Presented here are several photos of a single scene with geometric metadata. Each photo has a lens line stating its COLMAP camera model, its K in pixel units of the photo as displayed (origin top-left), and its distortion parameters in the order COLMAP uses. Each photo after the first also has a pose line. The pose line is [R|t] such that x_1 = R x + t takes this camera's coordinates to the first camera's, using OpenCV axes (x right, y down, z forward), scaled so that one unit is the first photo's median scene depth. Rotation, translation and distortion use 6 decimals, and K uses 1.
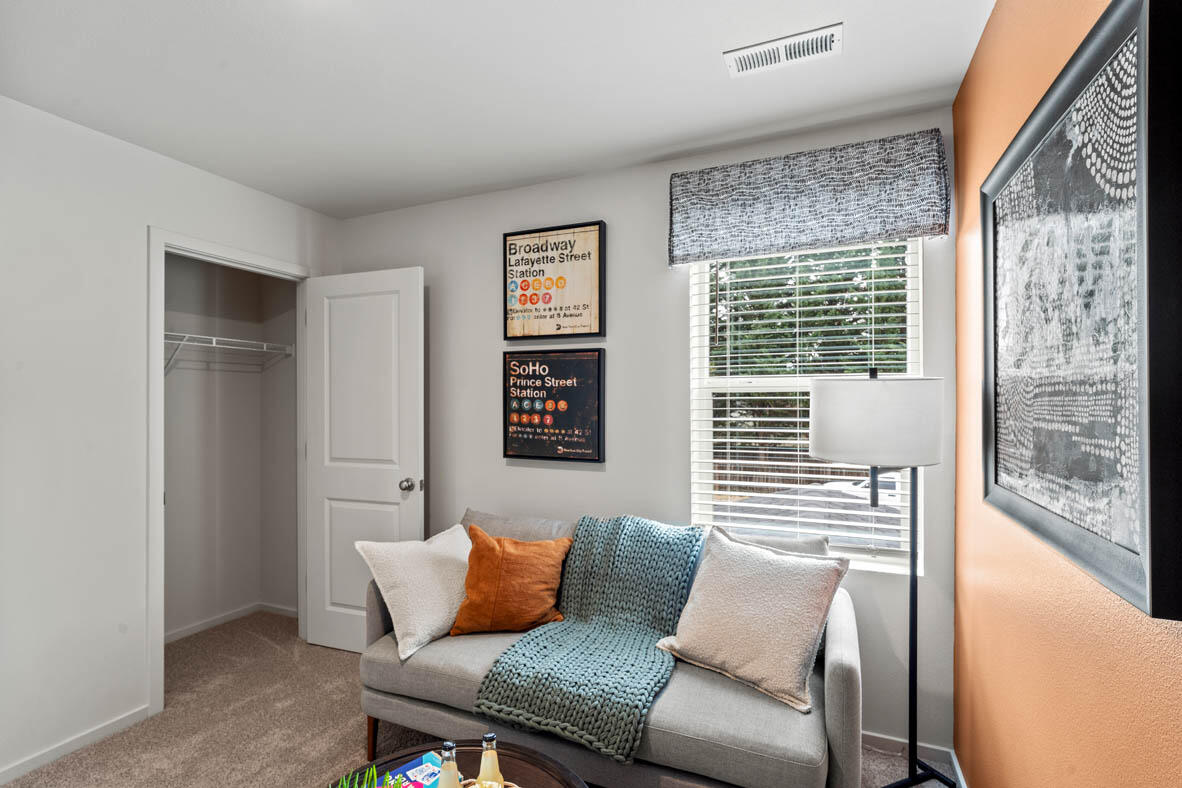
lens RADIAL K [[562.7, 0, 584.5], [0, 562.7, 398.9], [0, 0, 1]] dist [-0.006585, 0.005363]
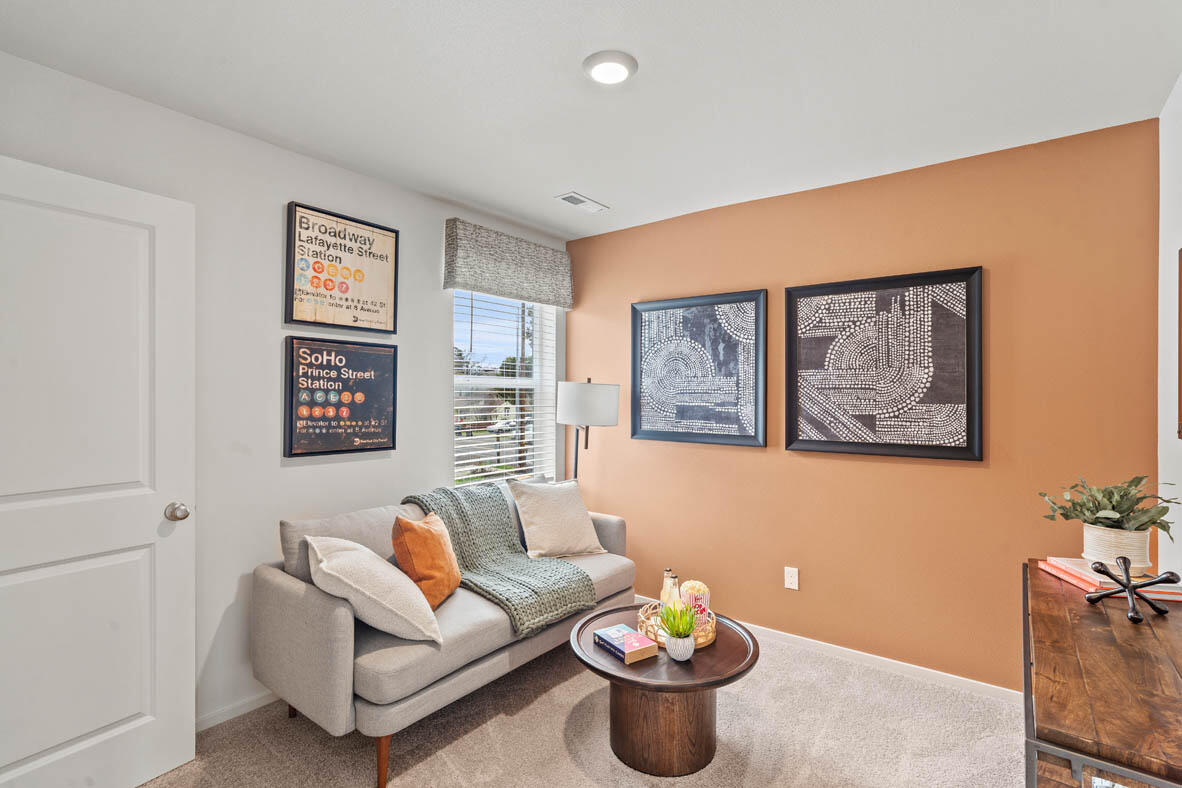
lens RADIAL K [[562.7, 0, 584.2], [0, 562.7, 391.7], [0, 0, 1]] dist [-0.006585, 0.005363]
pose [[0.231070, 0.011015, 0.972875, -0.910443], [-0.001970, 0.999939, -0.010853, 0.011523], [-0.972935, 0.000591, 0.231078, 0.366618]]
